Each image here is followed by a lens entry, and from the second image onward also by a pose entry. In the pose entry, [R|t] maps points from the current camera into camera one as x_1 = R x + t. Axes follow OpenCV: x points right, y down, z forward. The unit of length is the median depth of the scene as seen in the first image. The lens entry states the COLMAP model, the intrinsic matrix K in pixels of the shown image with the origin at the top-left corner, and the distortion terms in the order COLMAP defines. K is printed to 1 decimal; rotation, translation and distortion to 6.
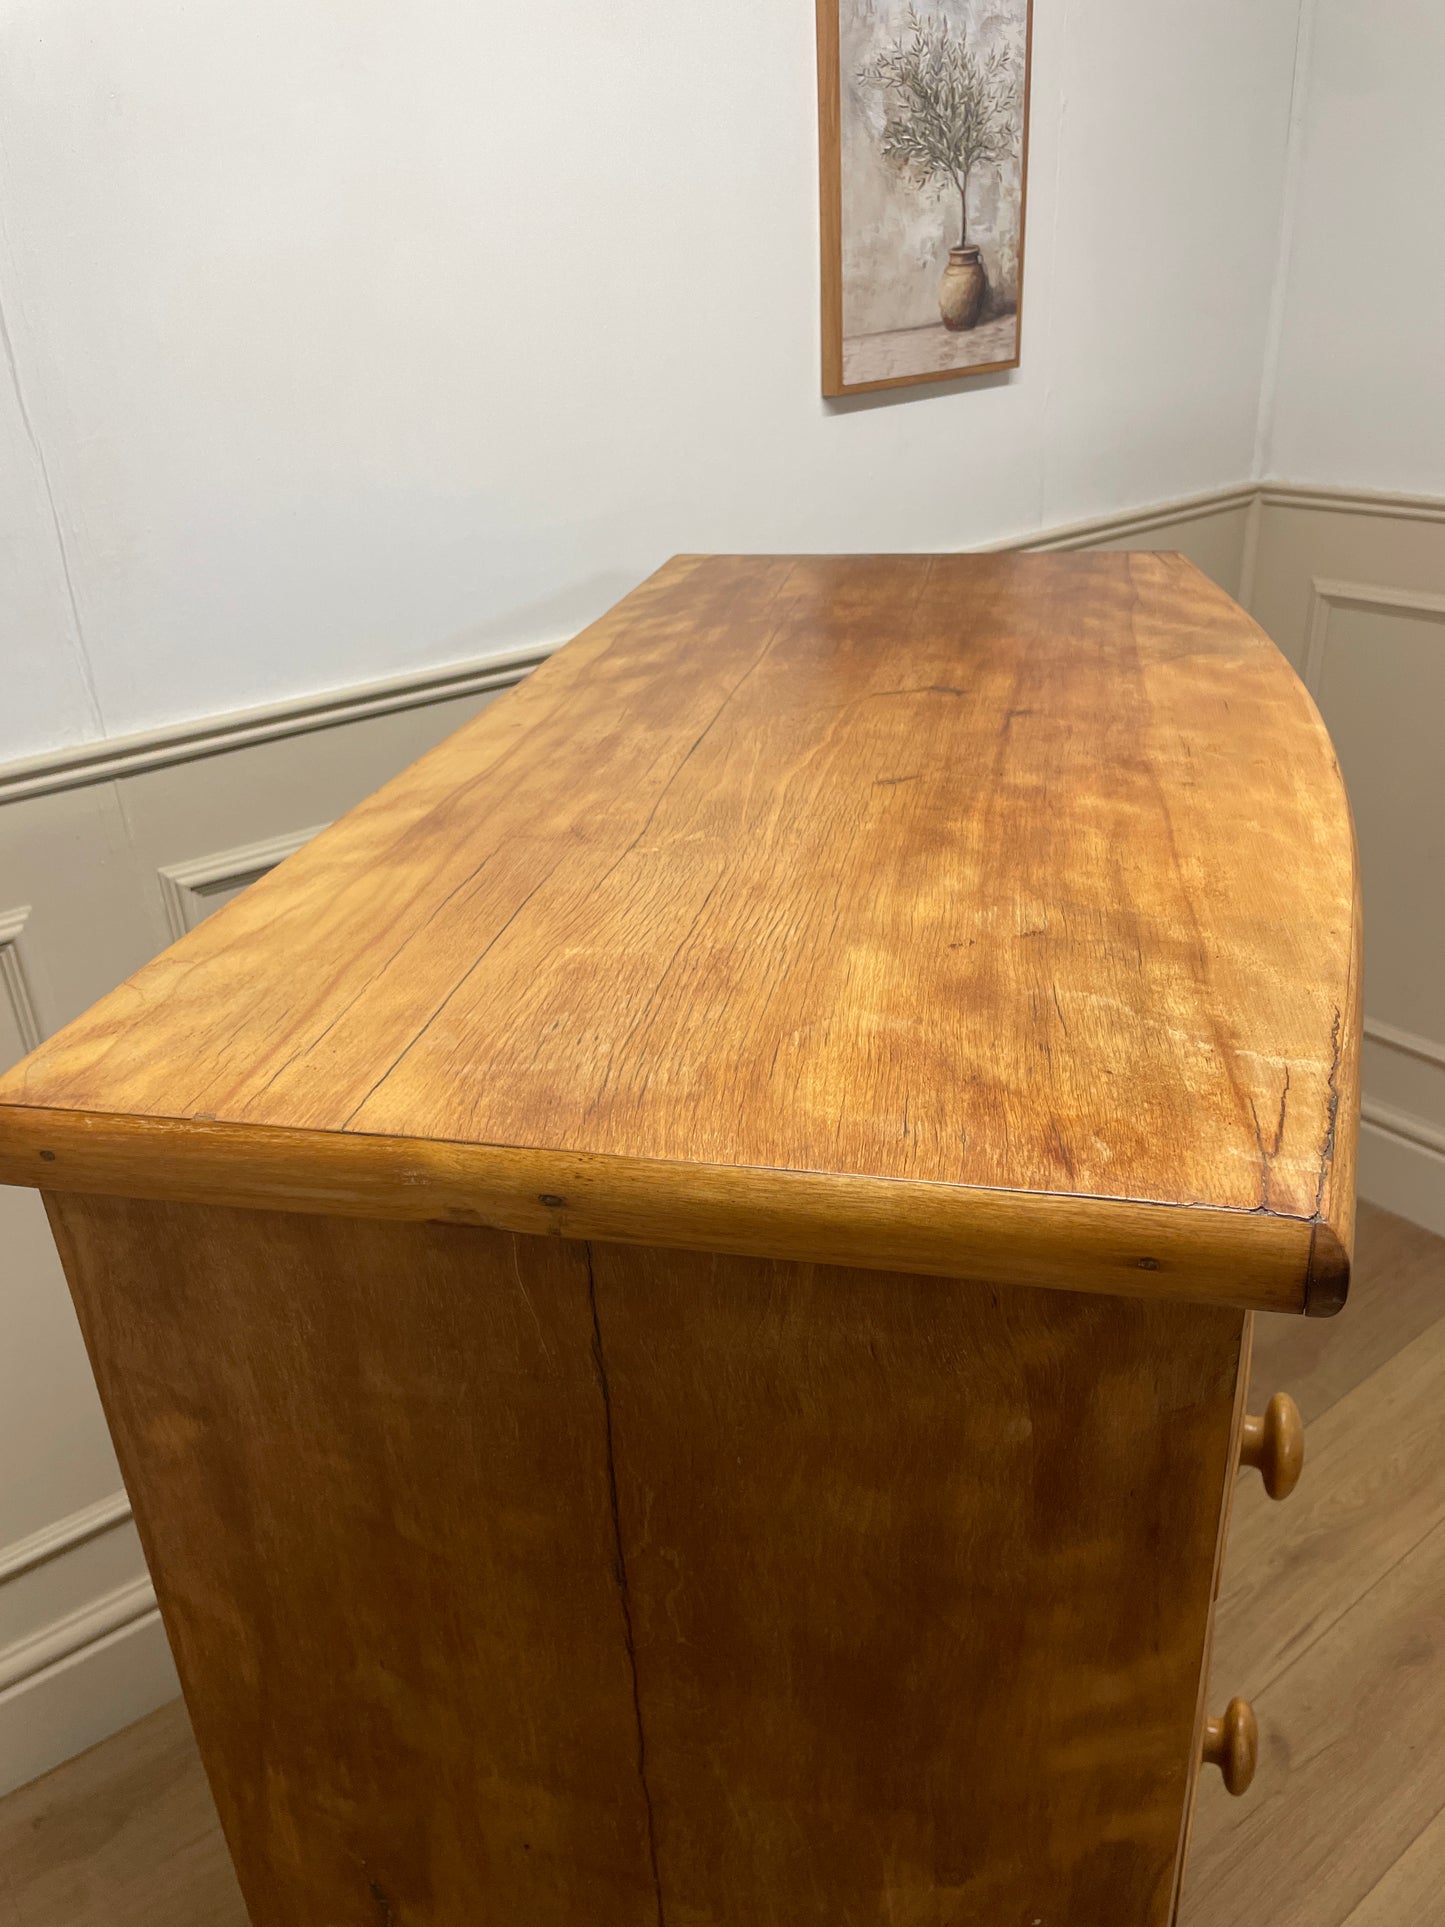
lens RADIAL K [[1457.5, 0, 686.7], [0, 1457.5, 954.0], [0, 0, 1]] dist [0.089658, -0.117951]
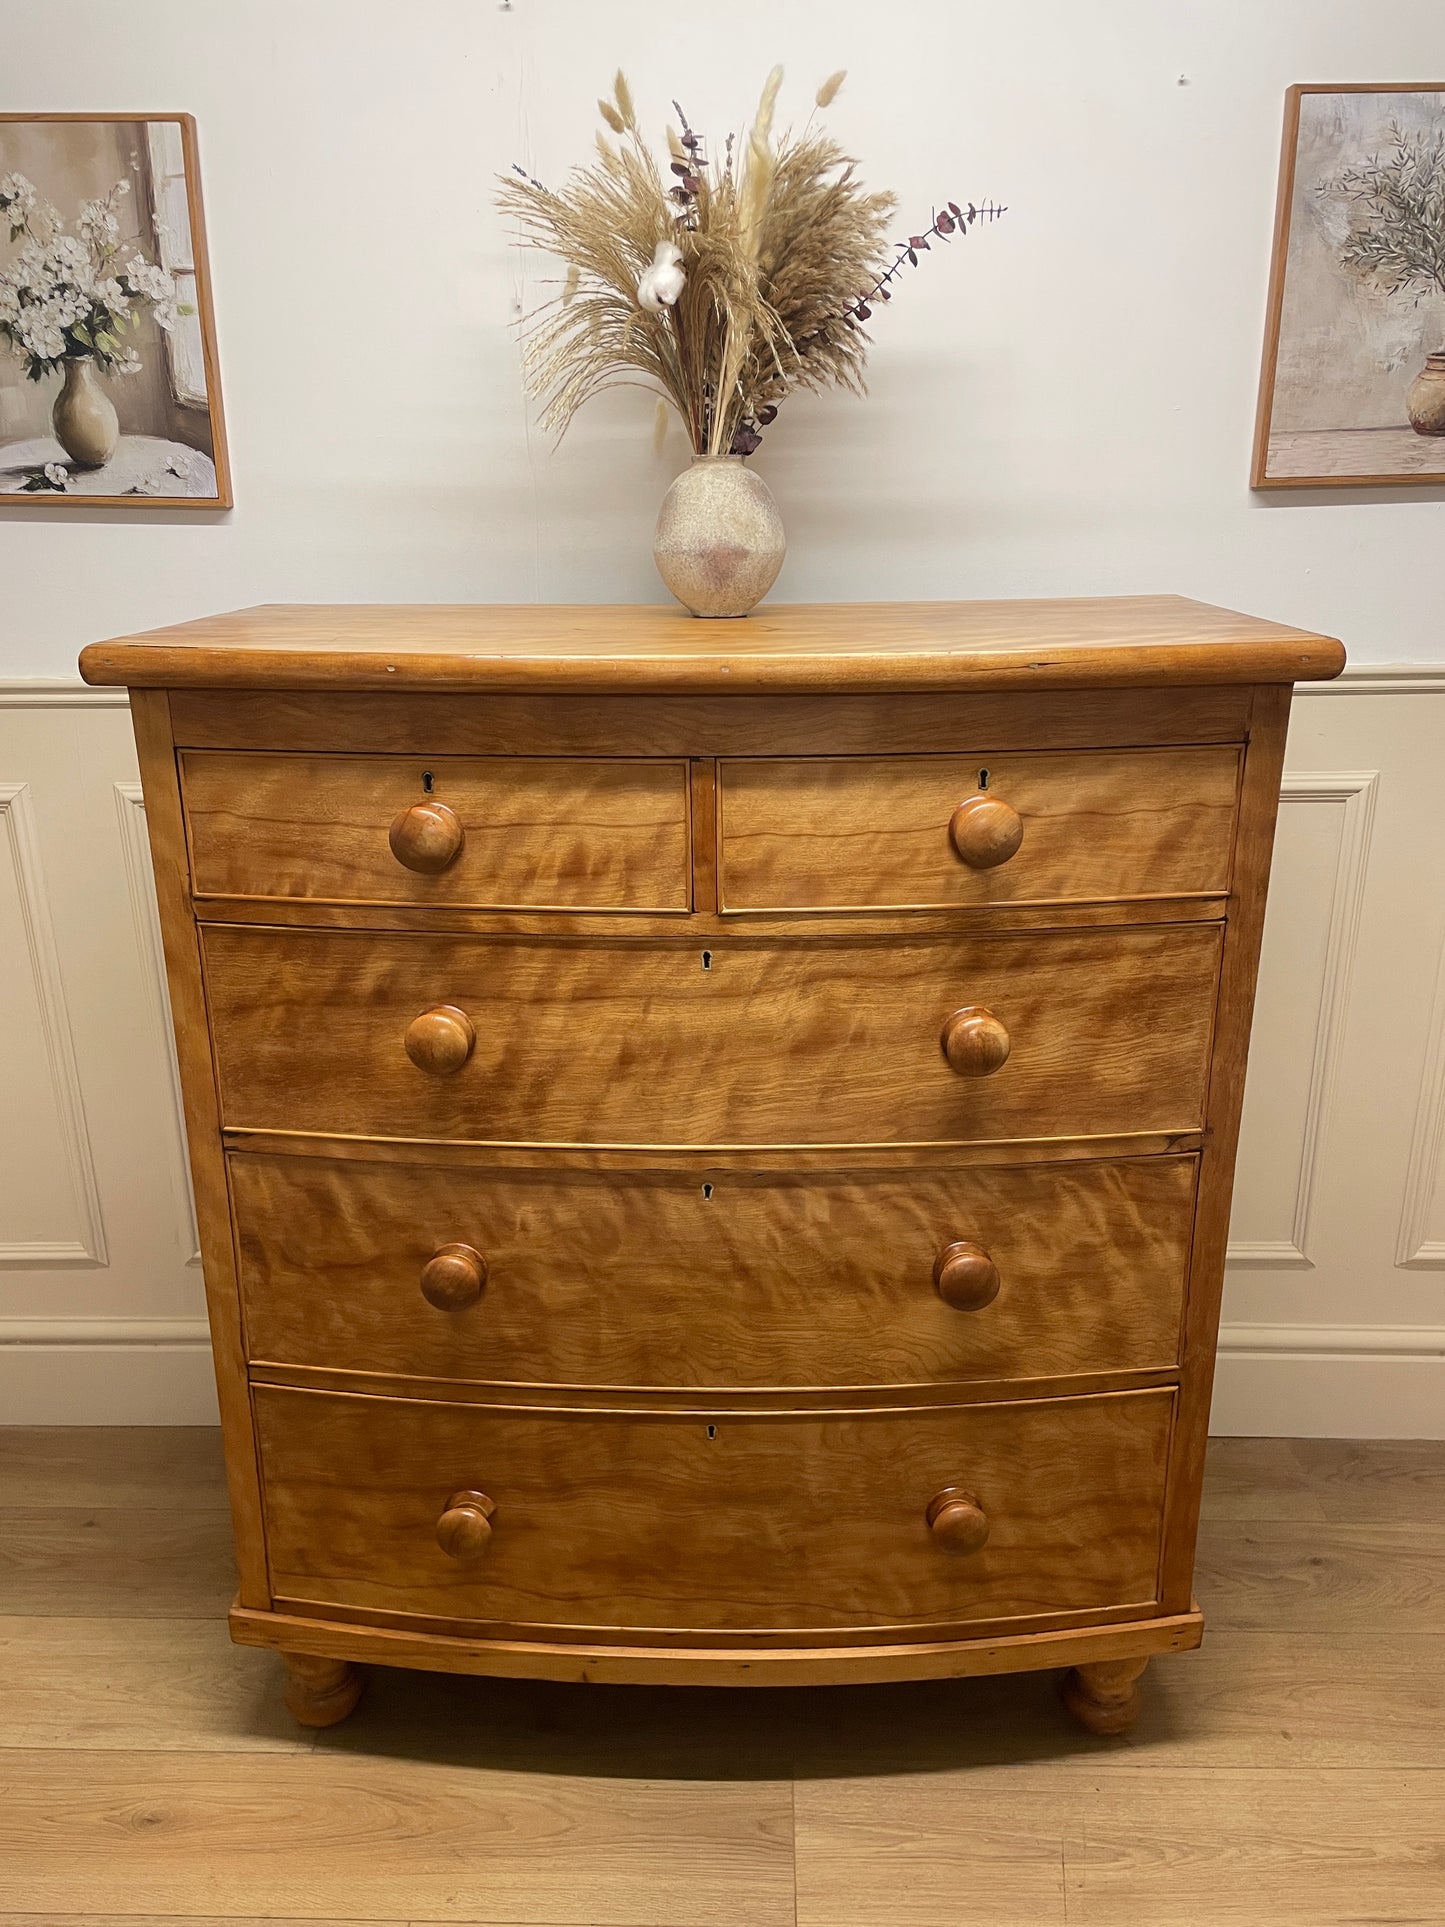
lens RADIAL K [[1460.2, 0, 718.5], [0, 1460.2, 948.8], [0, 0, 1]] dist [0.081536, -0.106726]
pose [[0.779866, 0.240109, -0.578062, 1.163608], [-0.297163, 0.954817, -0.004303, 0.107802], [0.550911, 0.175134, 0.815981, 0.018695]]
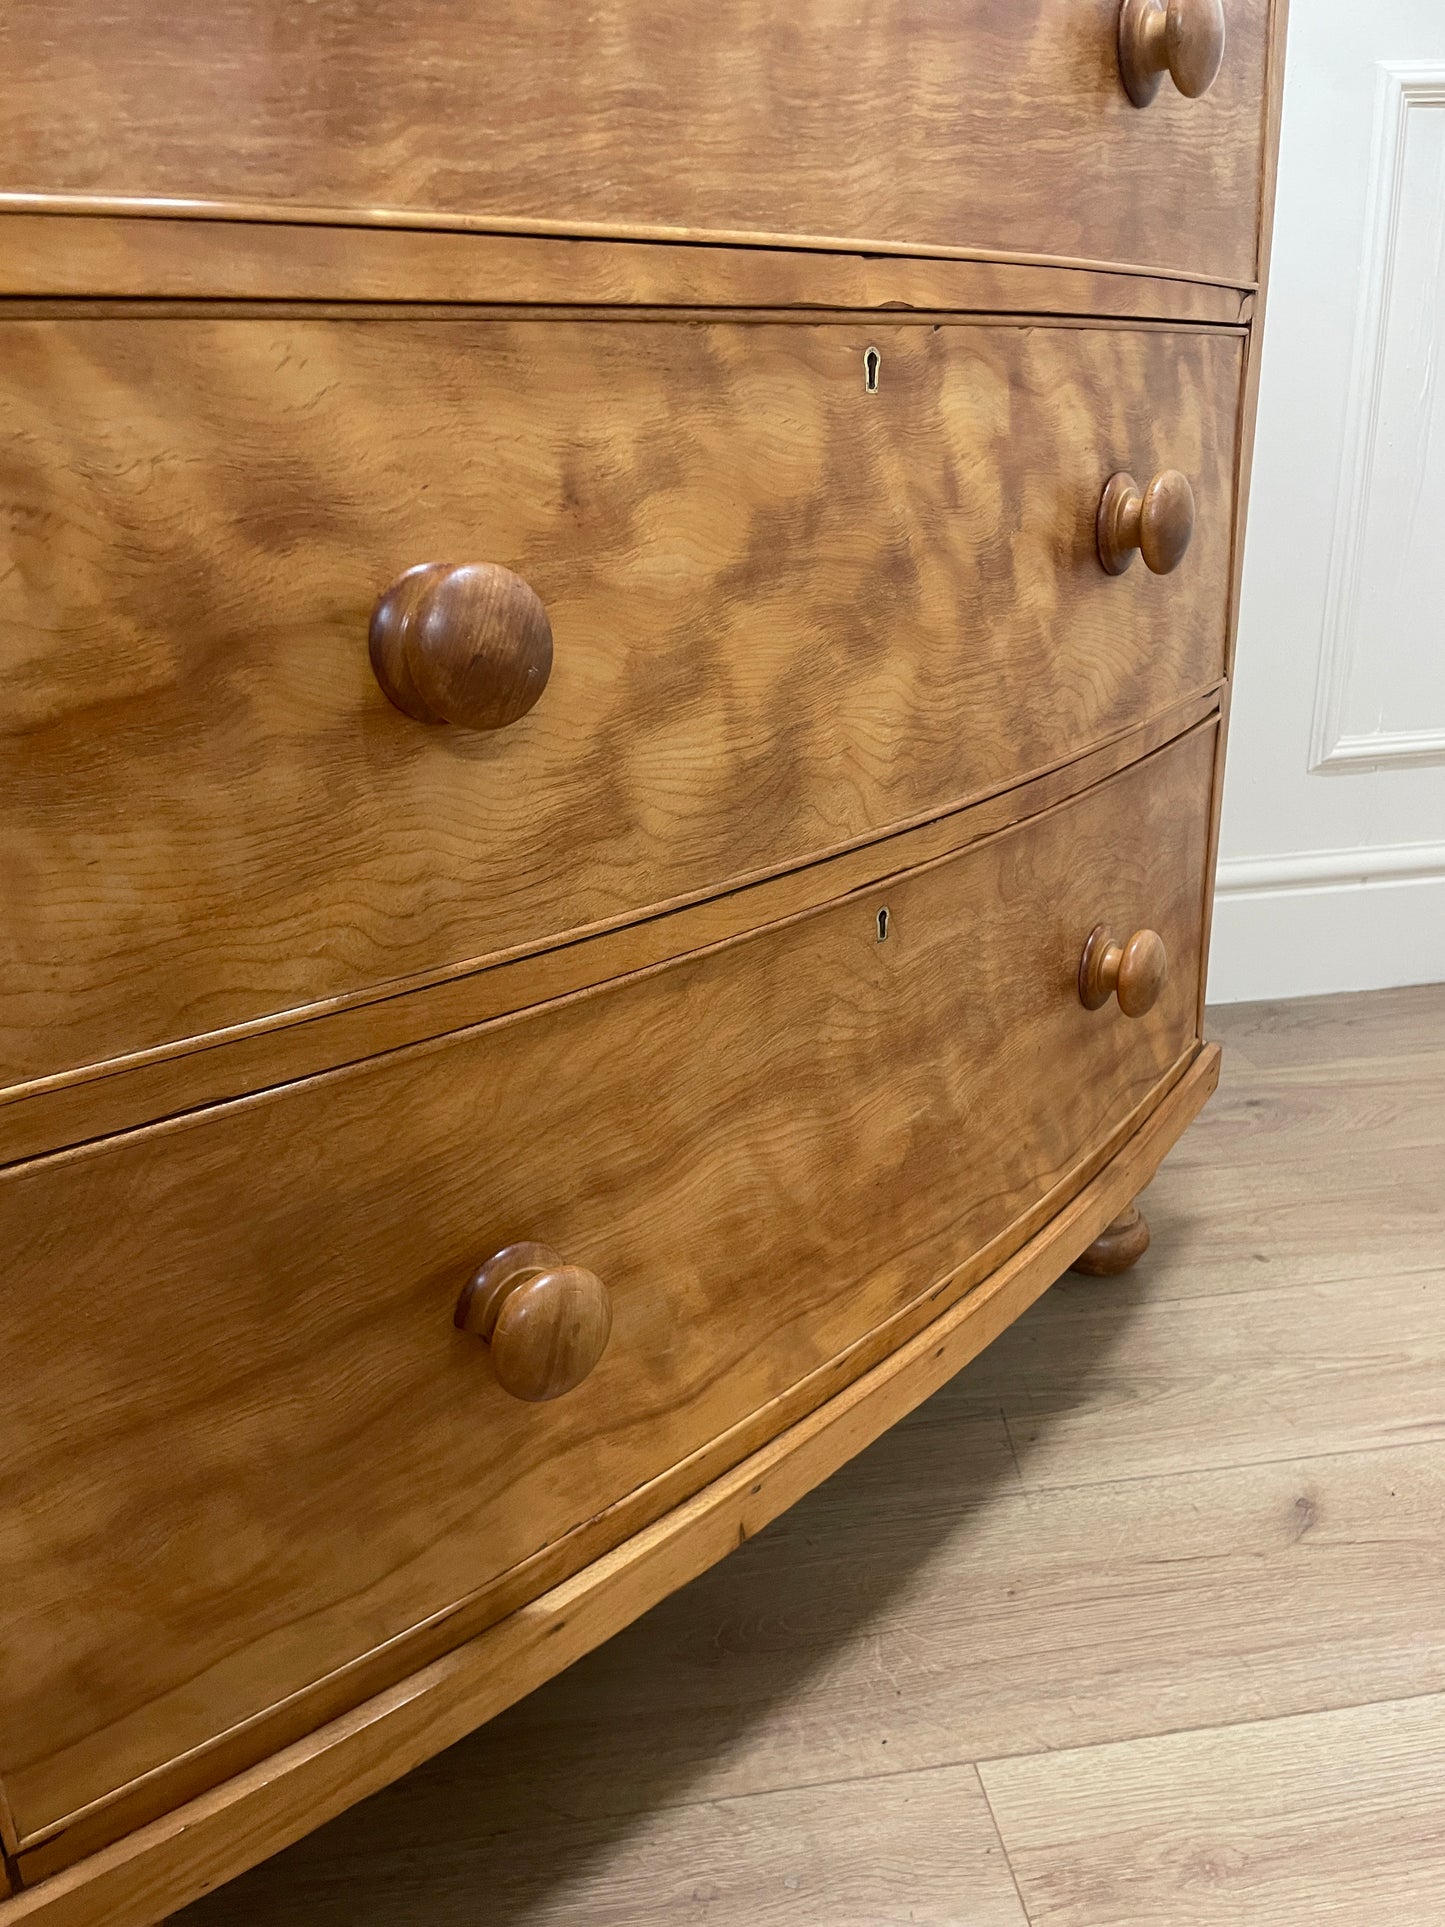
lens RADIAL K [[1457.5, 0, 724.7], [0, 1457.5, 979.0], [0, 0, 1]] dist [0.089658, -0.117951]
pose [[0.986232, -0.044328, 0.159316, -0.169306], [0.057023, 0.995475, -0.076015, 0.869069], [-0.155226, 0.084053, 0.984297, 0.800274]]
